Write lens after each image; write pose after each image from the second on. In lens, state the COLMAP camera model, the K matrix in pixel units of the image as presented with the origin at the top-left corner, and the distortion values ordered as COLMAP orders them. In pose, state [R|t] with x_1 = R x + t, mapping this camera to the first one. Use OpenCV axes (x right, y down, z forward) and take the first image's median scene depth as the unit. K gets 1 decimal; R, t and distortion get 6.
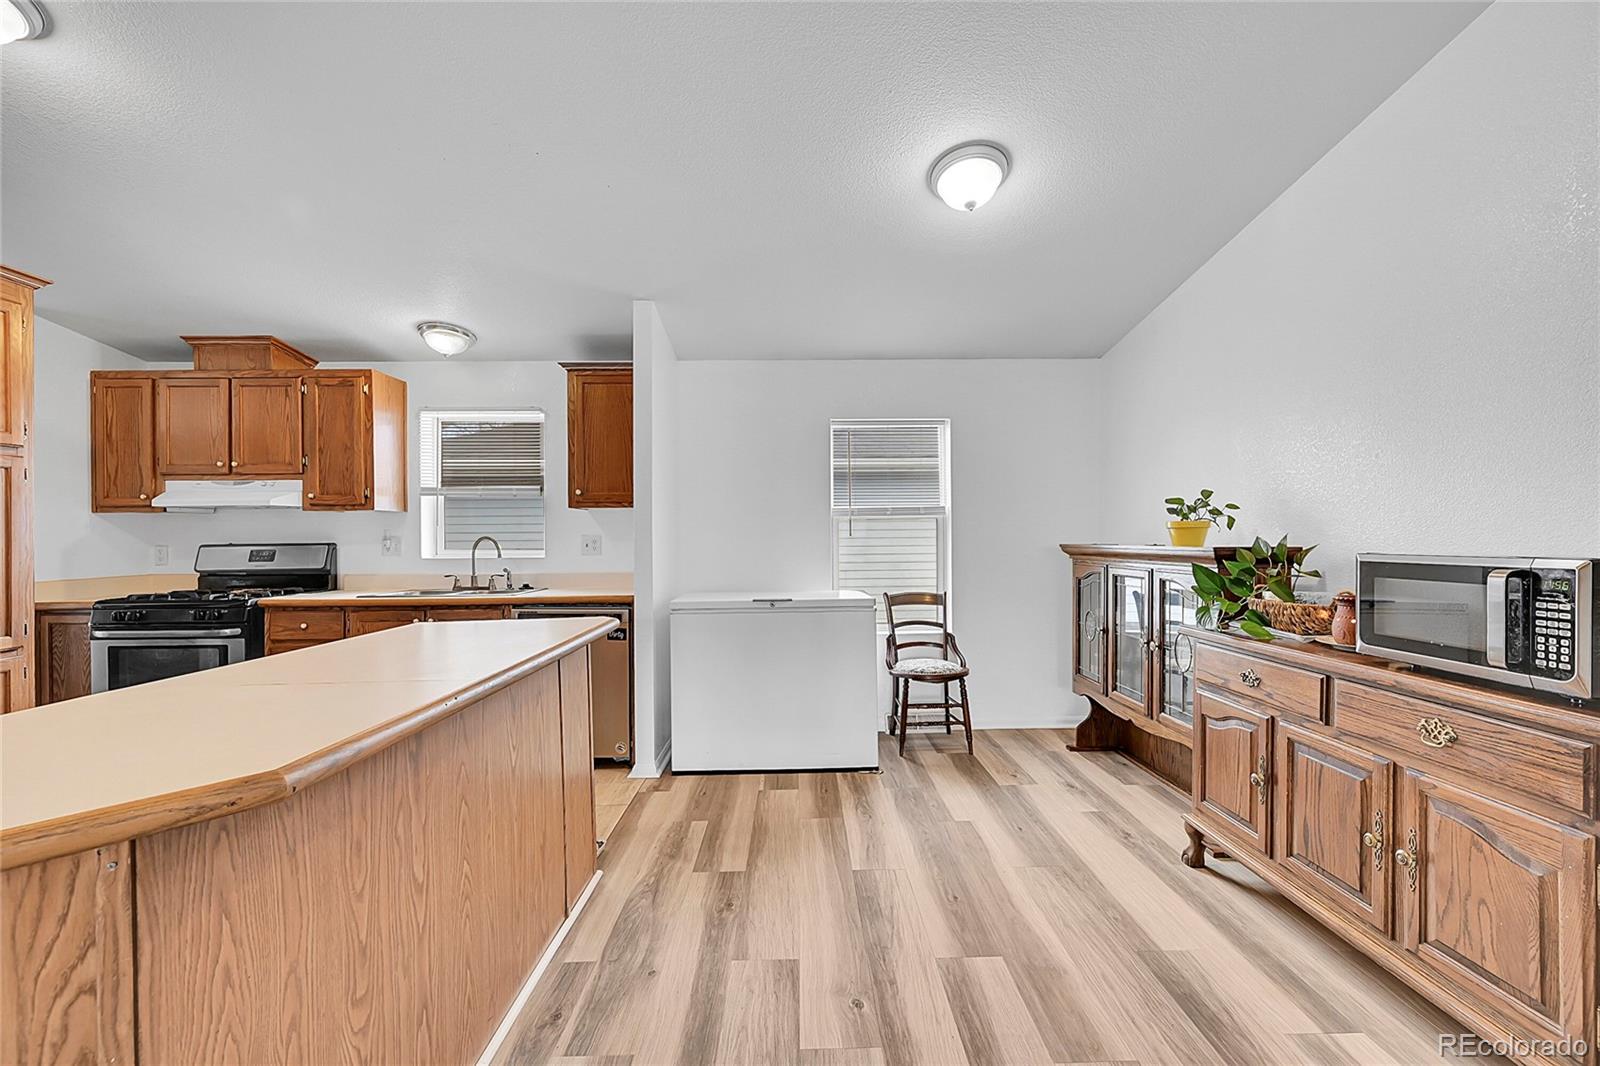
lens RADIAL K [[628.2, 0, 808.1], [0, 628.2, 535.4], [0, 0, 1]] dist [0.000597, -0.000185]
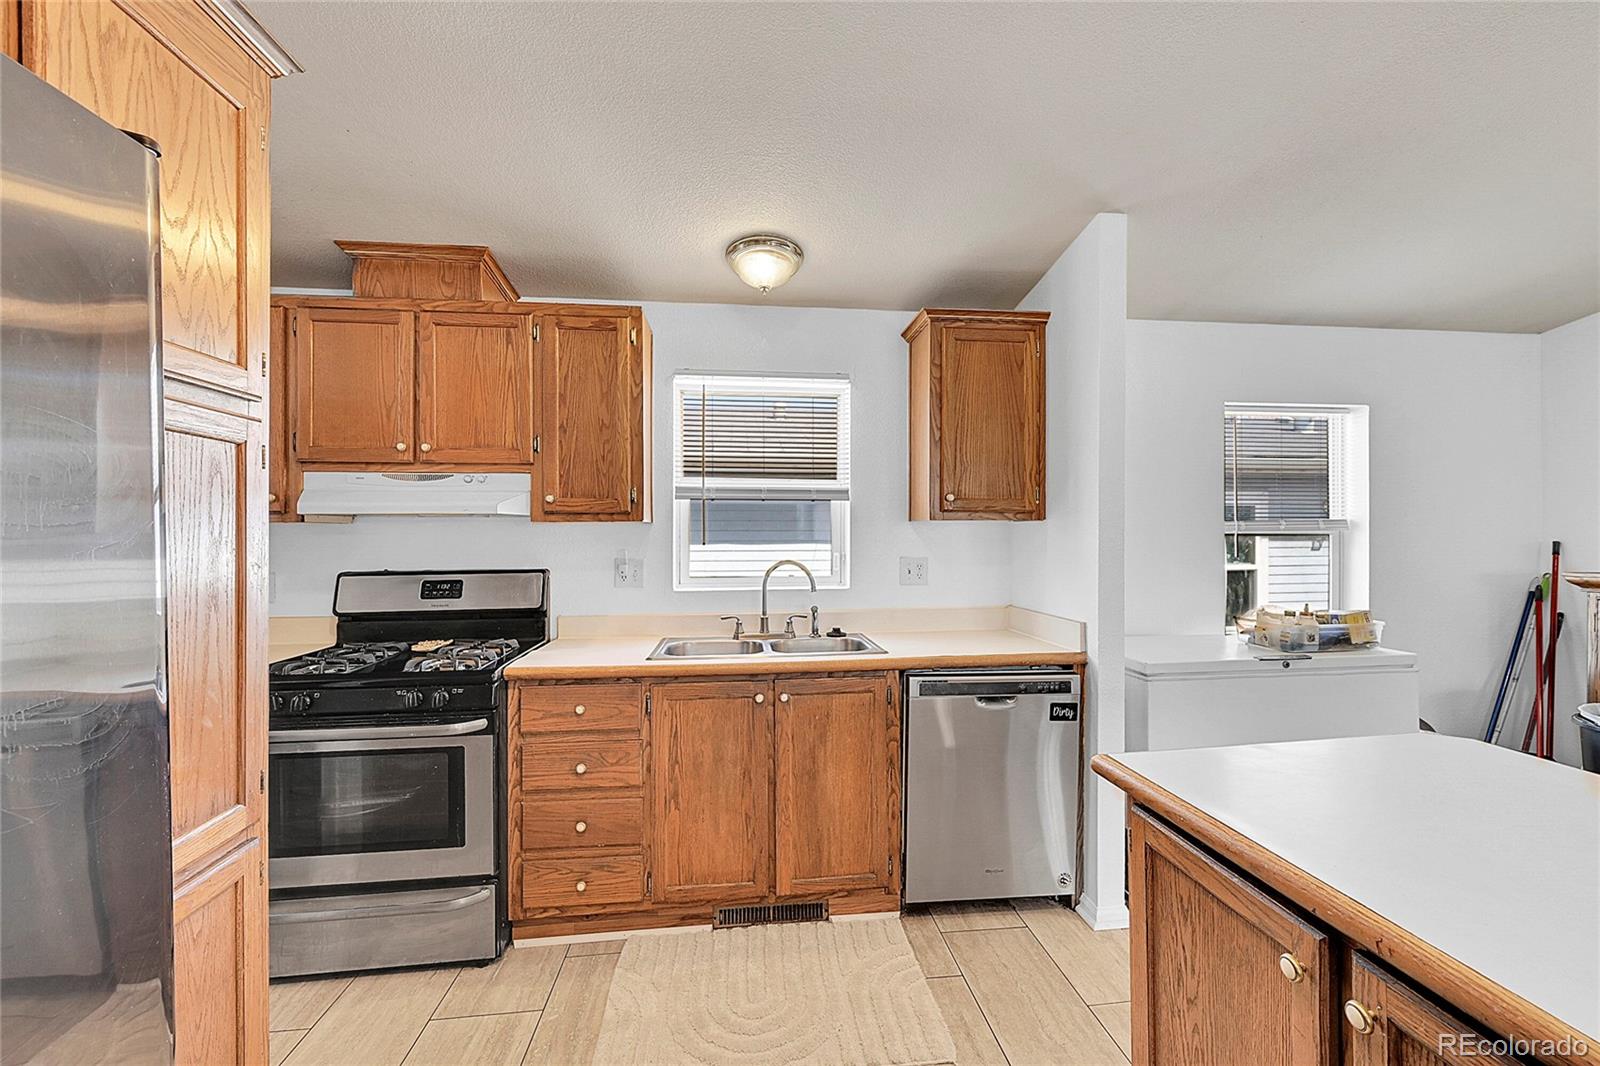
lens RADIAL K [[628.2, 0, 808.1], [0, 628.2, 535.4], [0, 0, 1]] dist [0.000597, -0.000185]
pose [[0.995156, 0.004572, 0.098202, -0.586857], [-0.004700, 0.999988, 0.001070, -0.027286], [-0.098196, -0.001527, 0.995166, 0.331845]]
